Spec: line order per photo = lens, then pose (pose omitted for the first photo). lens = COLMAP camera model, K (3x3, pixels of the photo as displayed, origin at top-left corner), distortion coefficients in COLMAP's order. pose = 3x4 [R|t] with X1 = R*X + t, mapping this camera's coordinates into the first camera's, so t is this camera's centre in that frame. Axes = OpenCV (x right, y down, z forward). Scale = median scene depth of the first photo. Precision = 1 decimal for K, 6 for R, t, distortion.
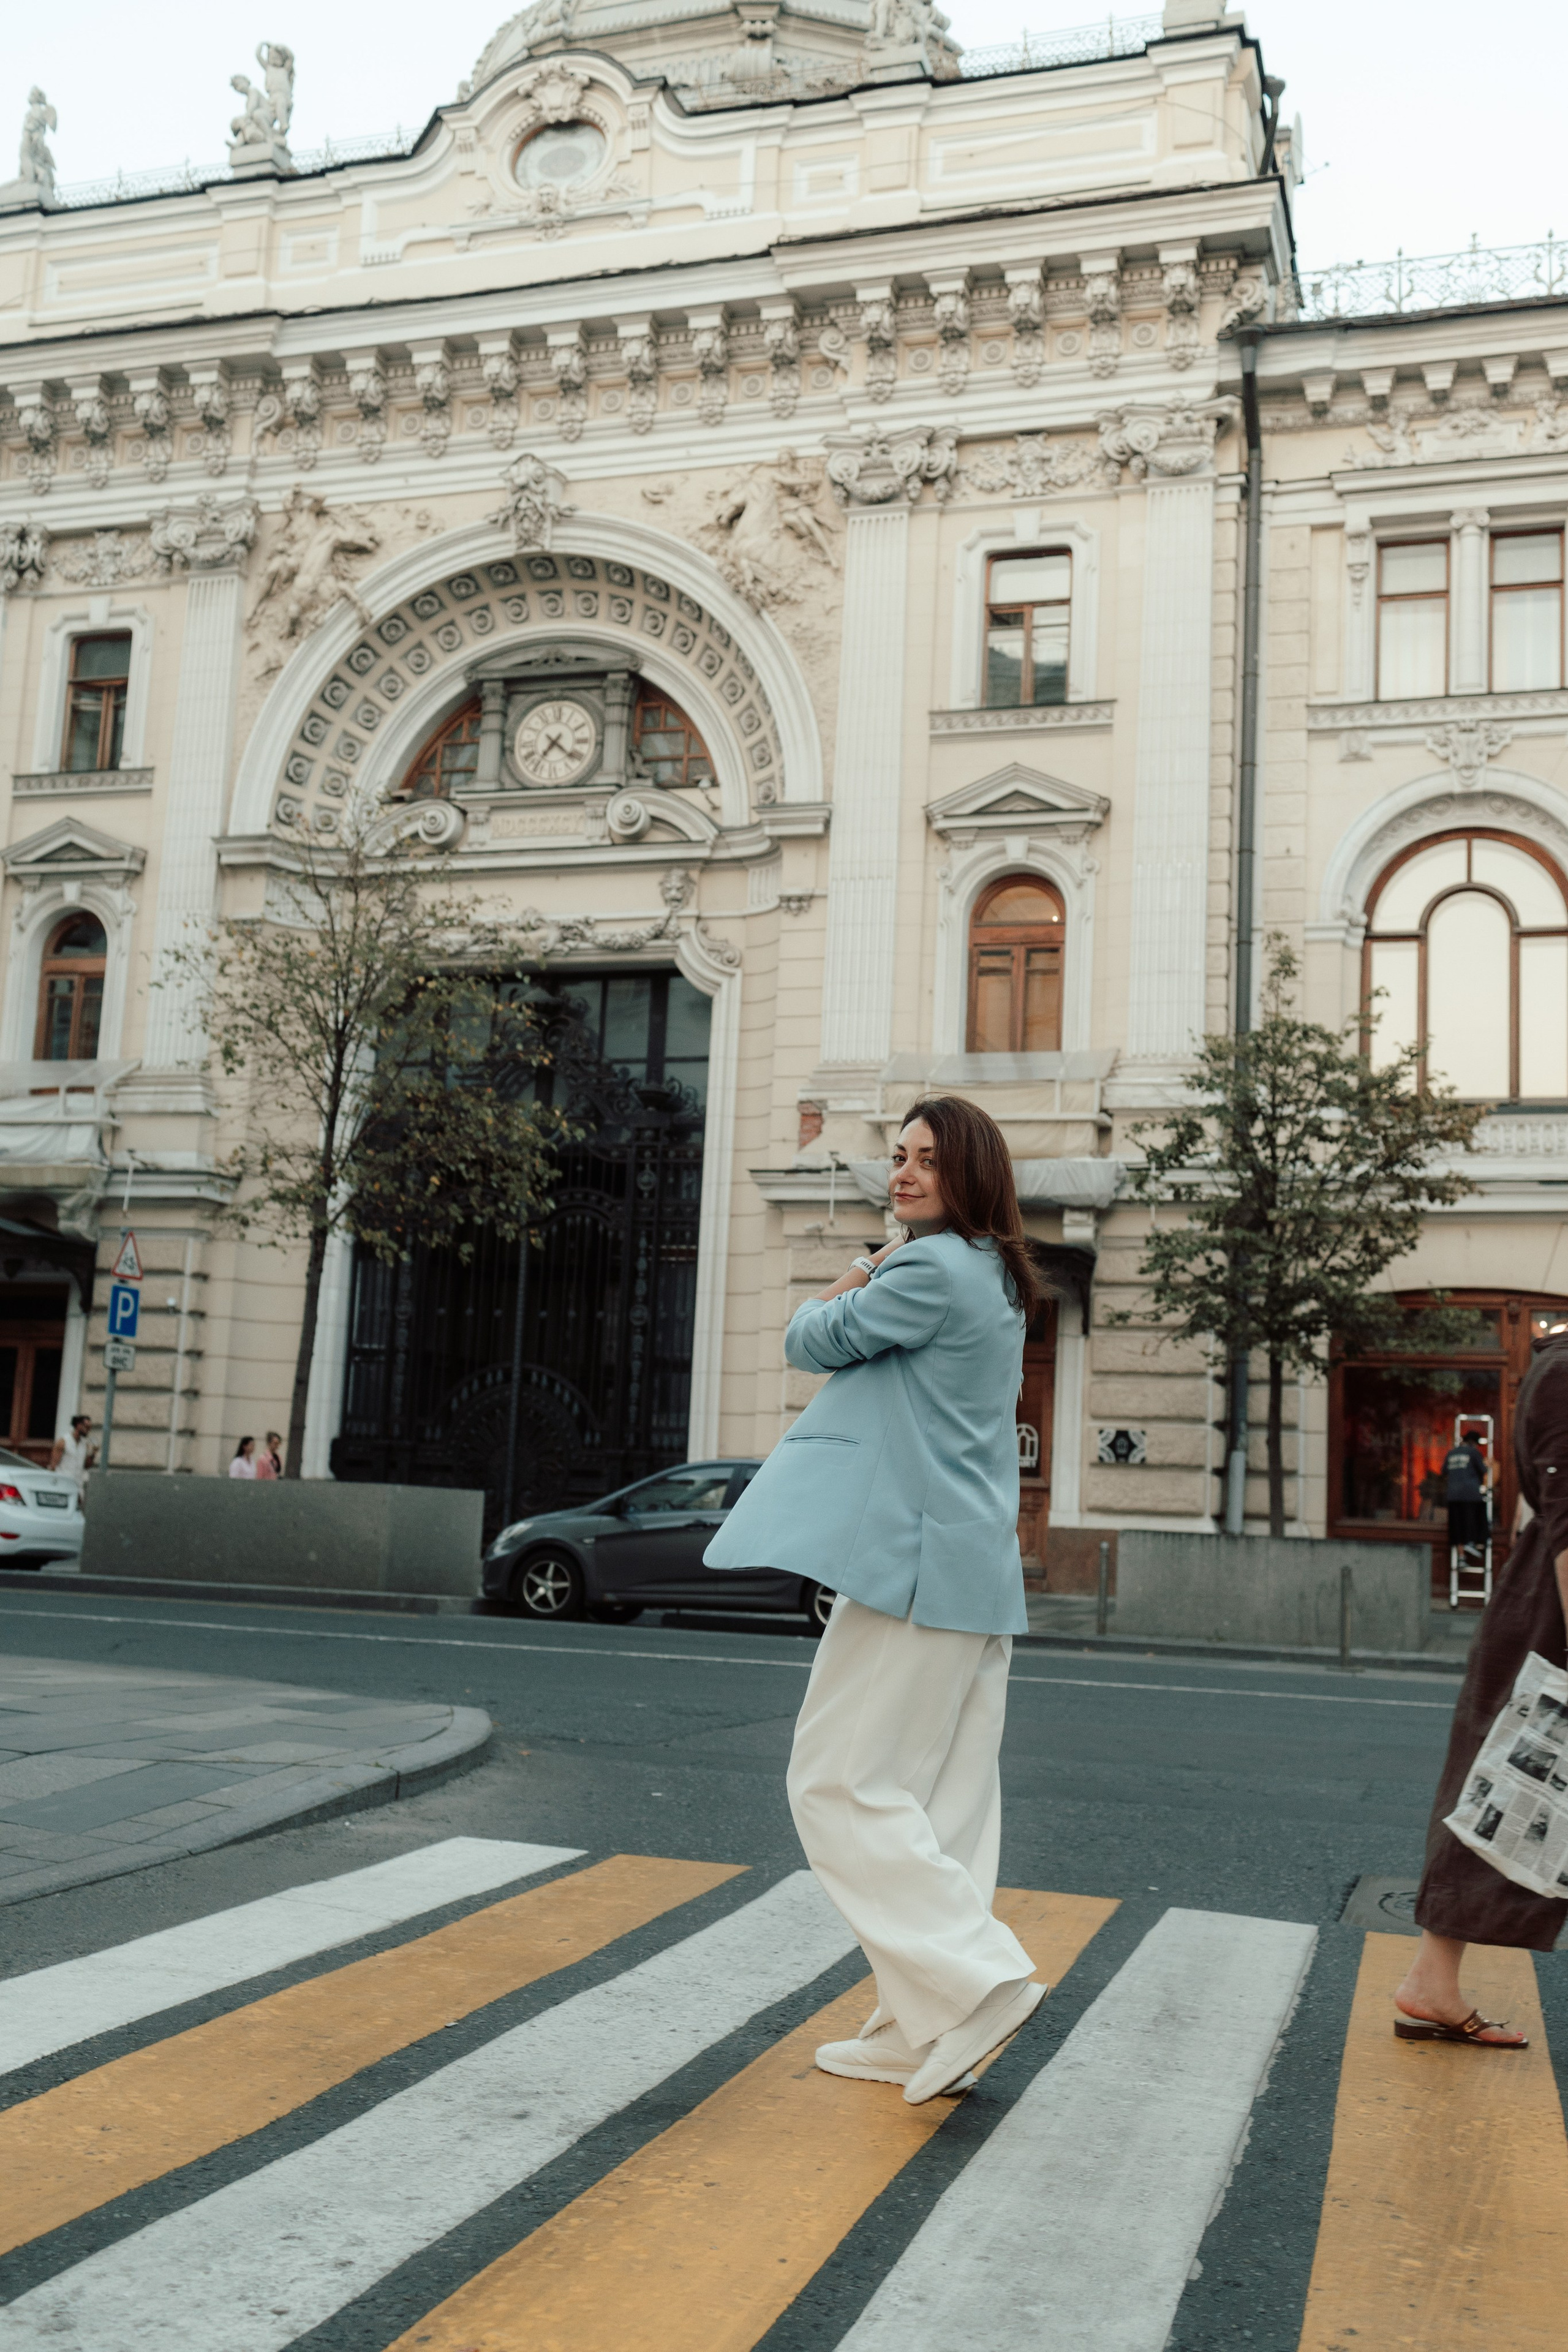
lens RADIAL K [[2341.6, 0, 784.8], [0, 2341.6, 1177.9], [0, 0, 1]] dist [0.042128, -0.014075]
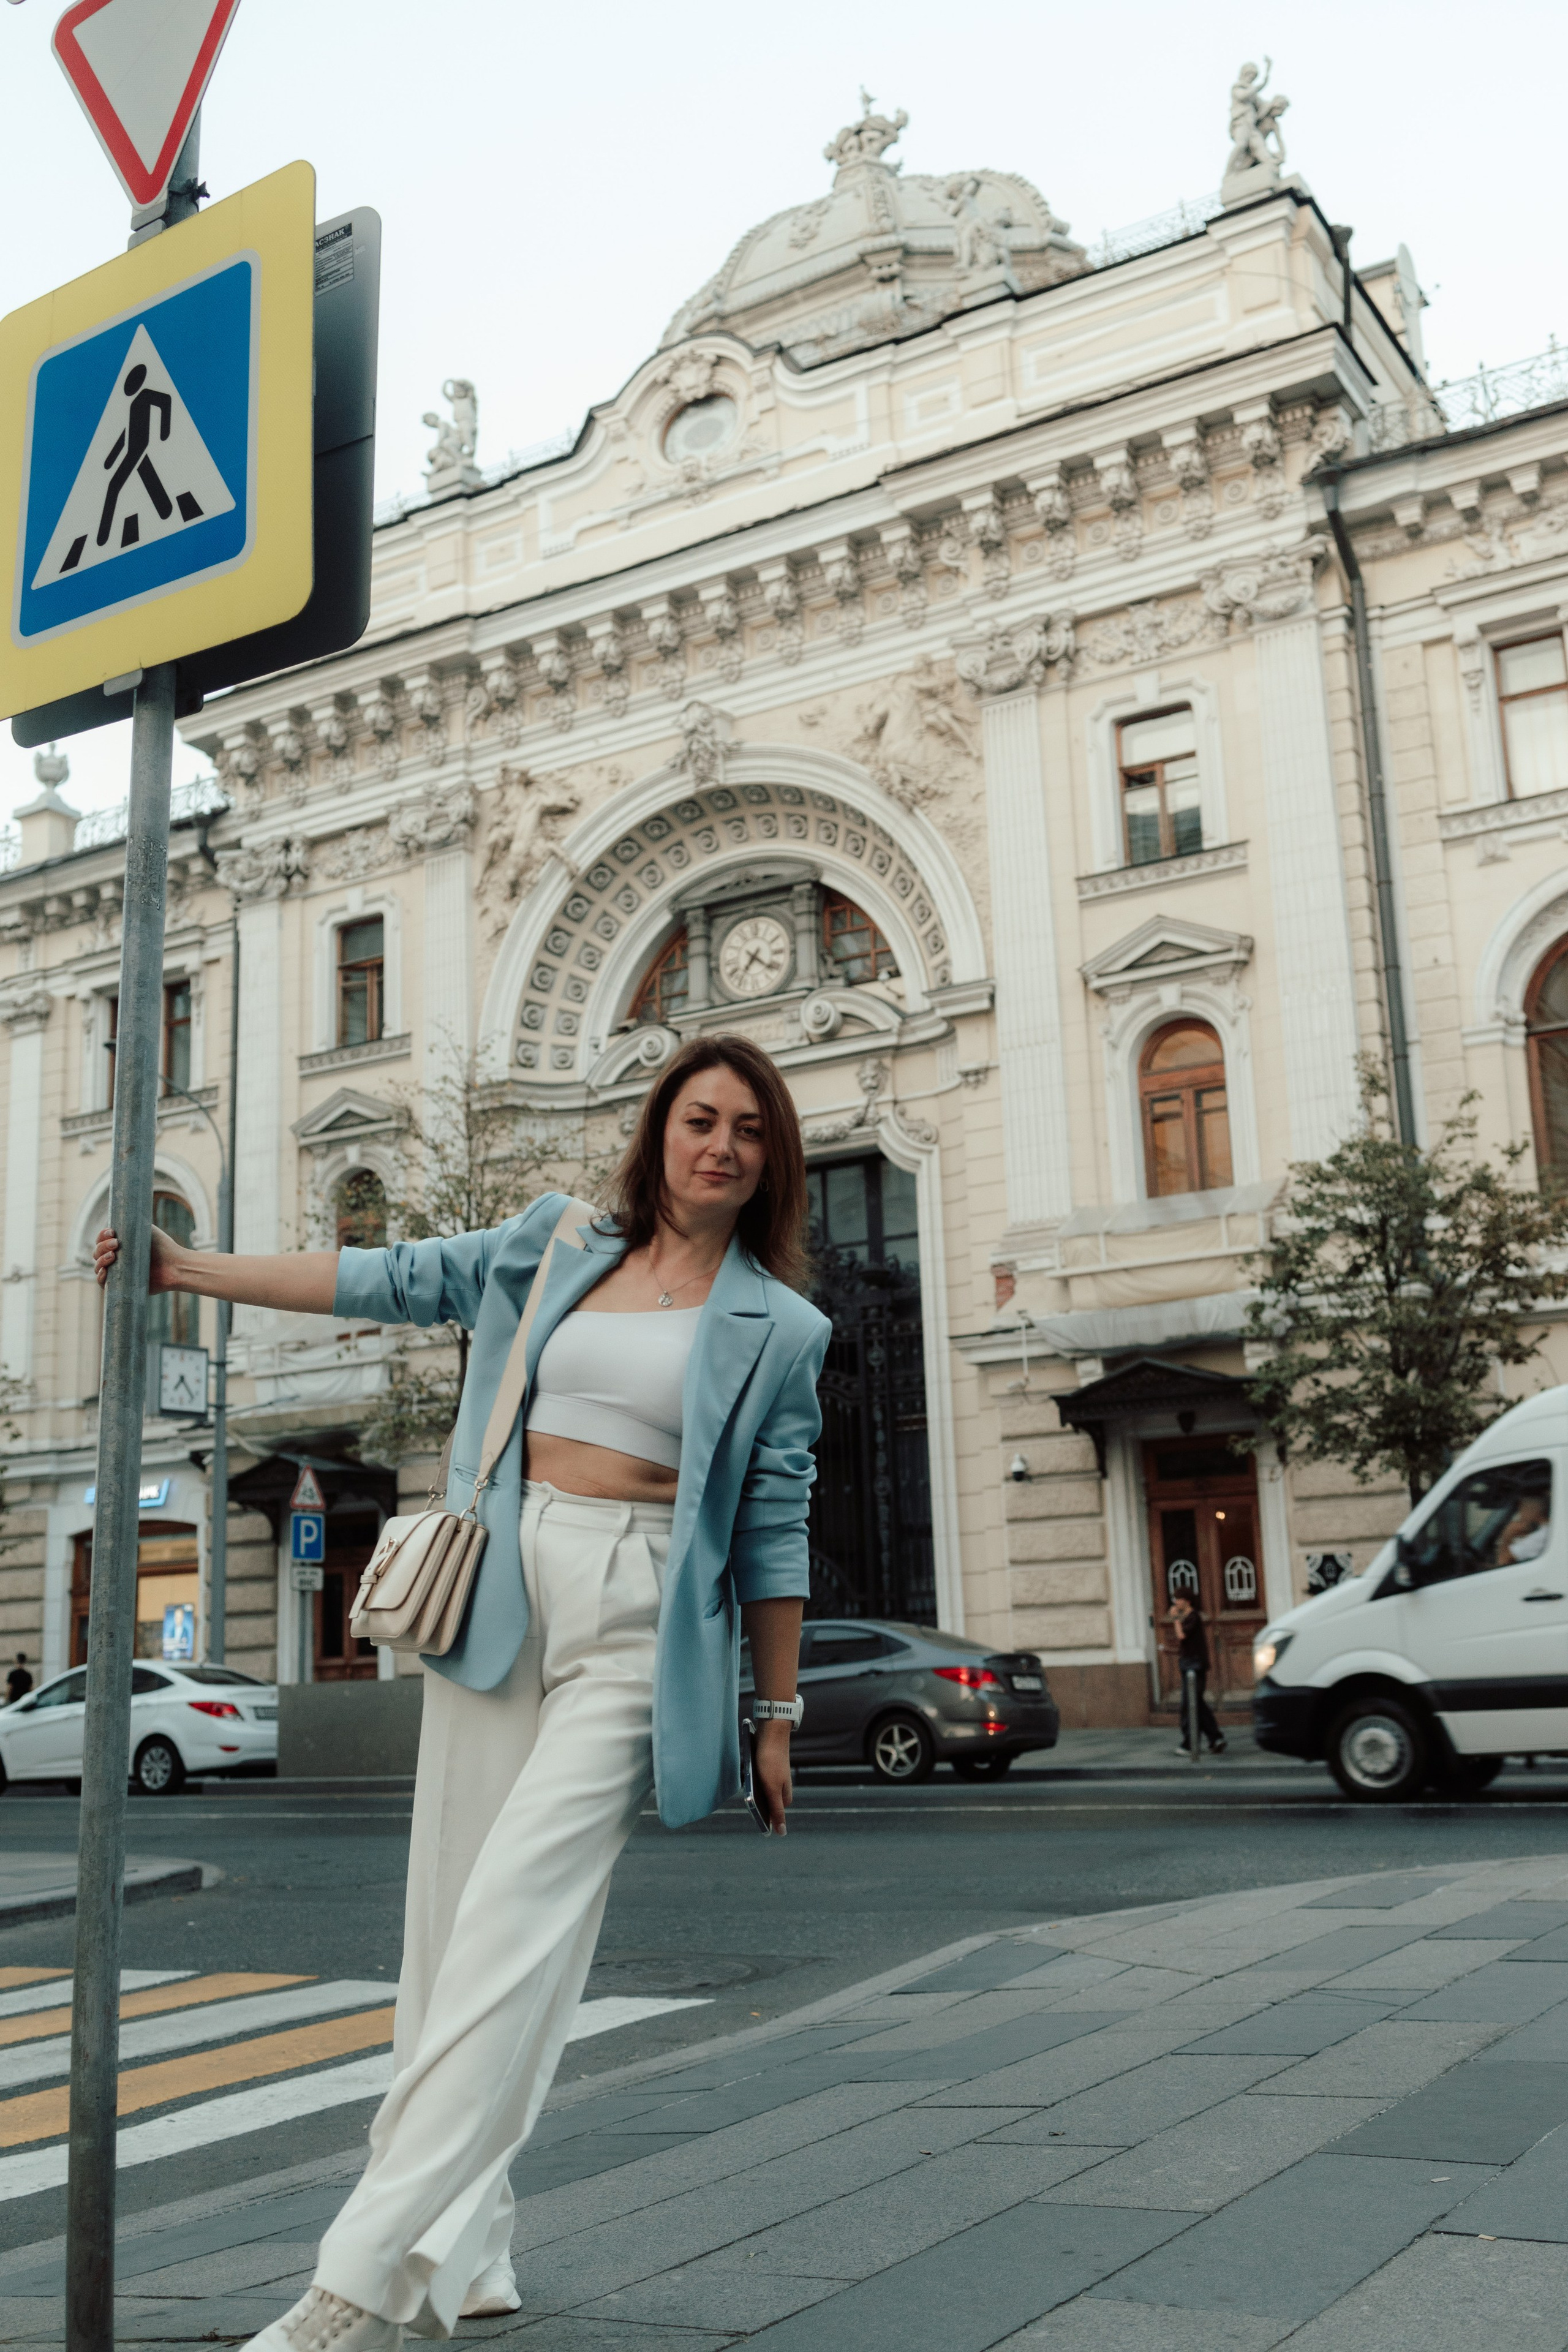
lens RADIAL K [[2345.8, 0, 789.0], [0, 2345.8, 1176.2], [0, 0, 1]] dist [0.038152, -0.013638]
pose [[0.970330, -0.129629, -0.204096, 0.128395], [0.115157, 0.990014, -0.081303, 0.002193], [0.212597, 0.055388, 0.975569, -0.035774]]
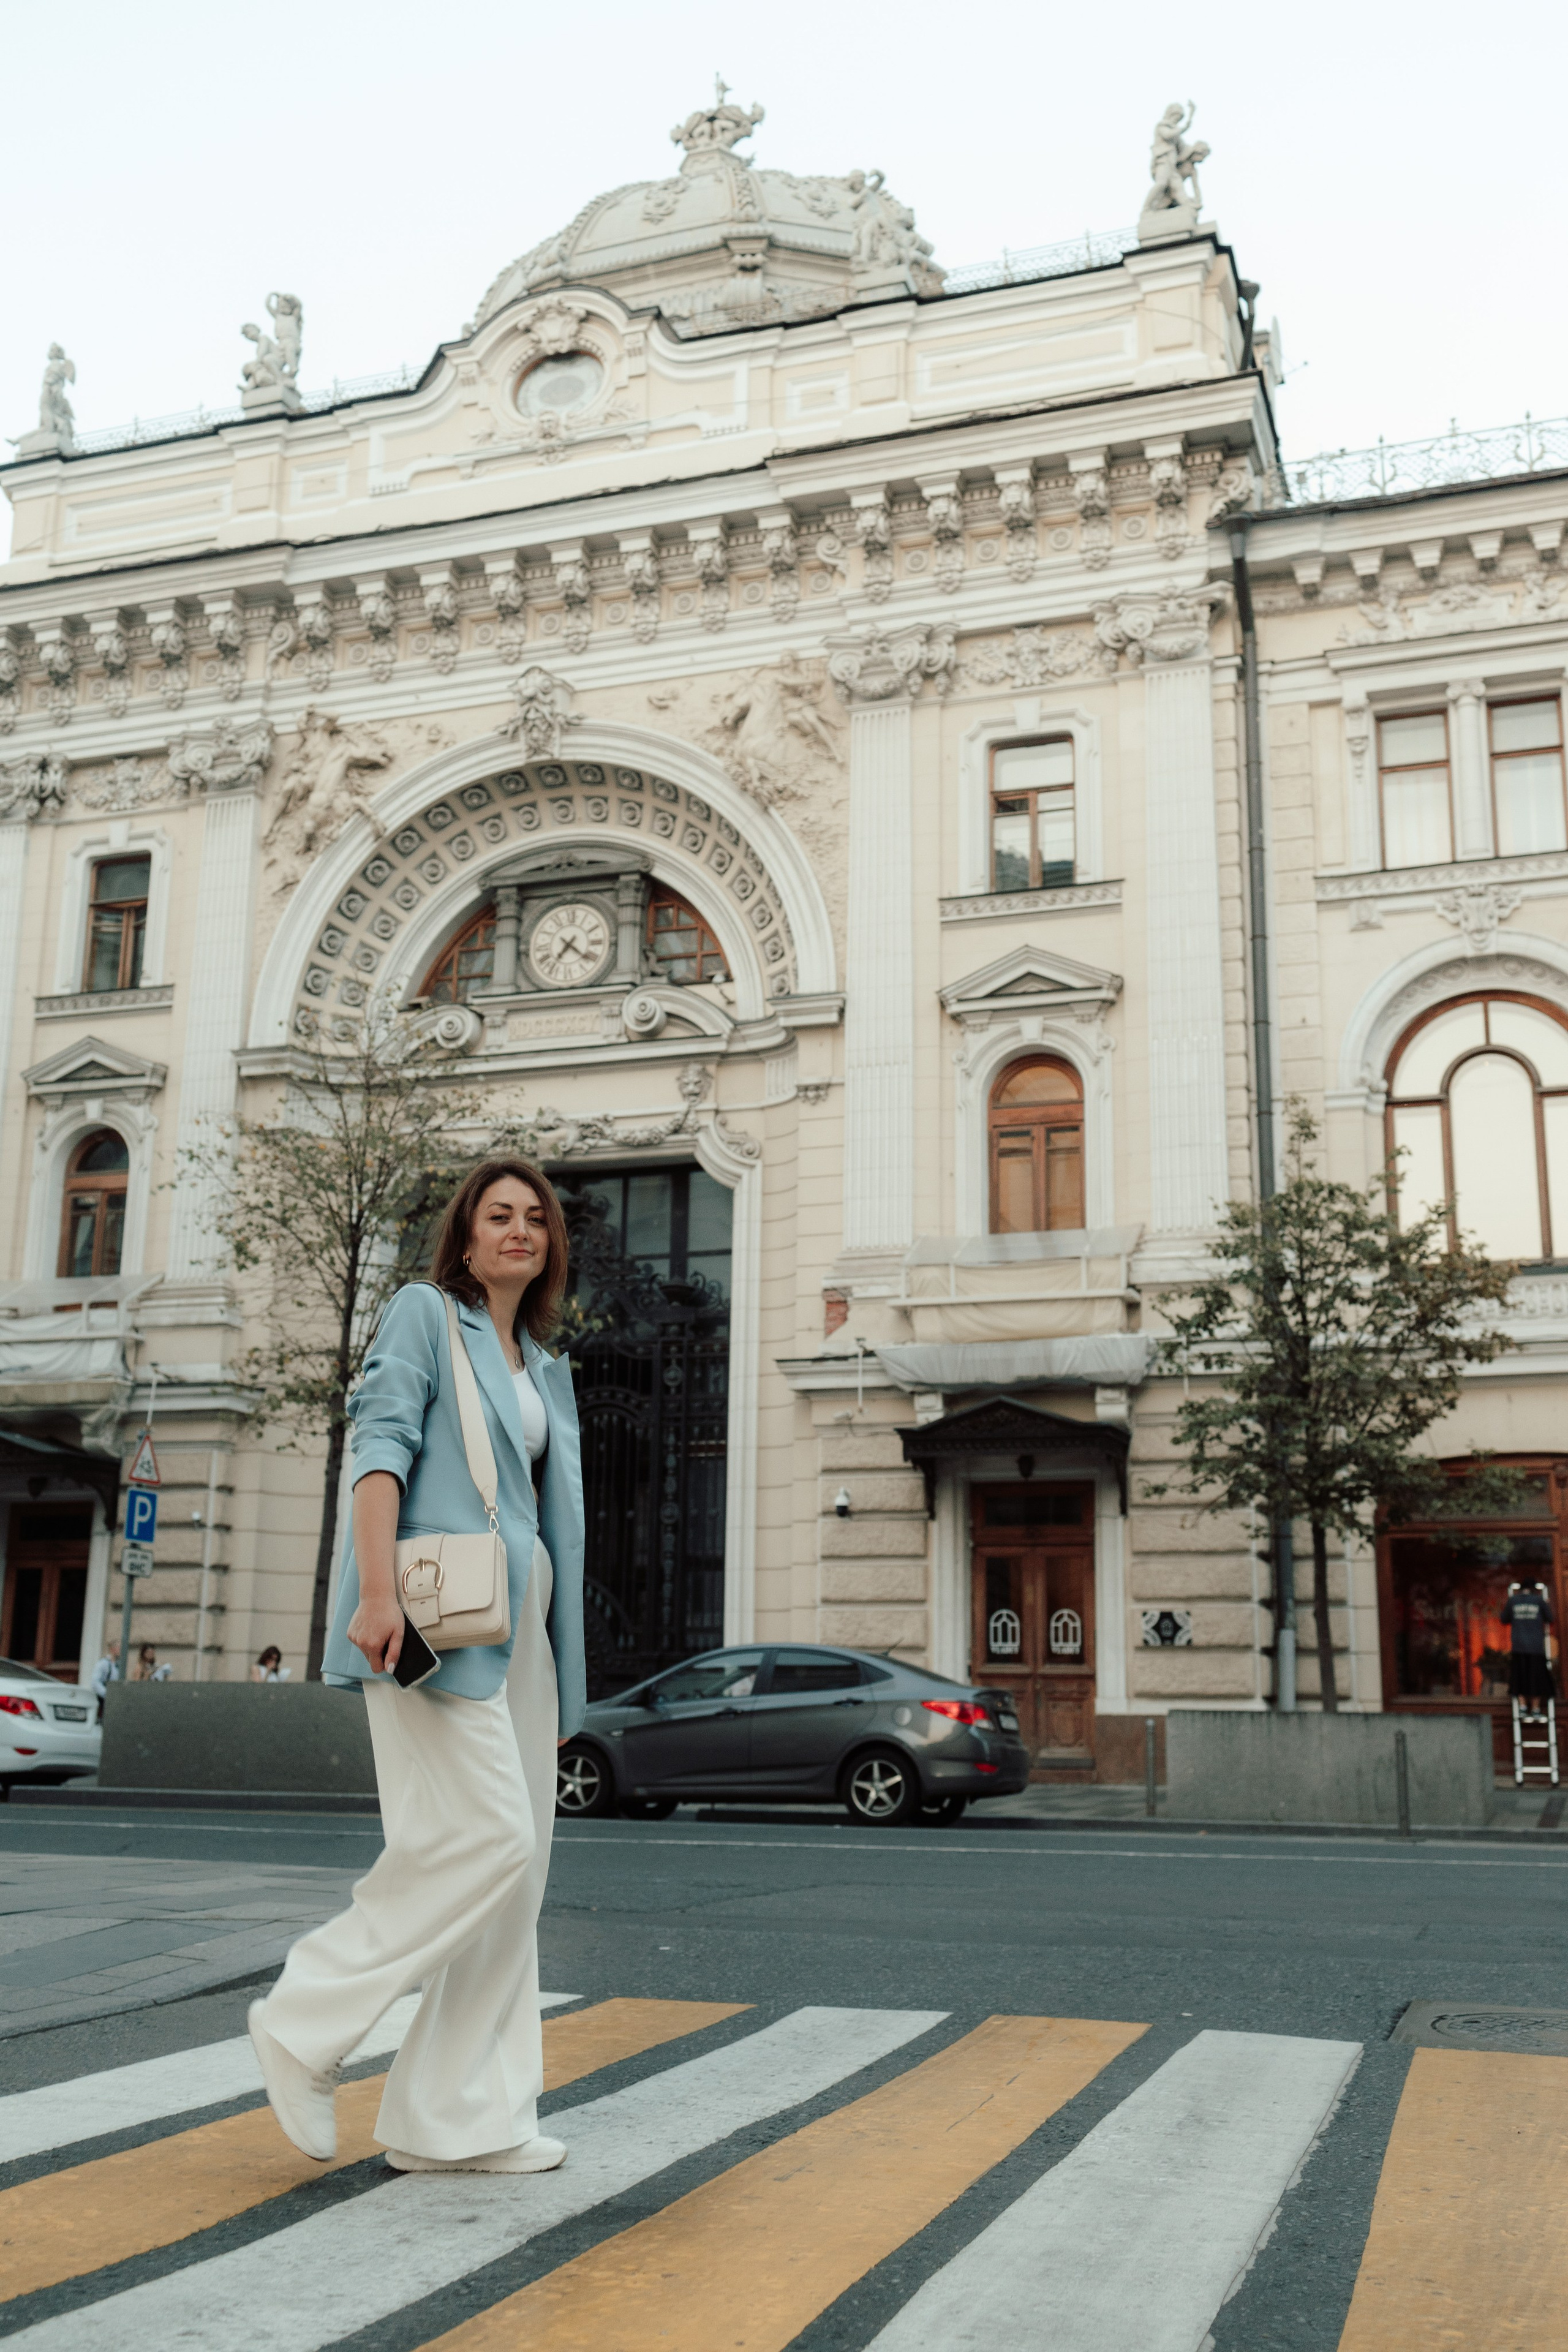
lens RADIAL K [[2344.0, 0, 783.0], [0, 2344.0, 1182.9], [0, 0, 1]] dist [0.046035, -0.020360]
pose [[0.999254, -0.036195, -0.013469, 0.003768], [0.034869, 0.995488, -0.088247, 0.008975], [0.016602, 0.087712, 0.996008, 0.006390]]
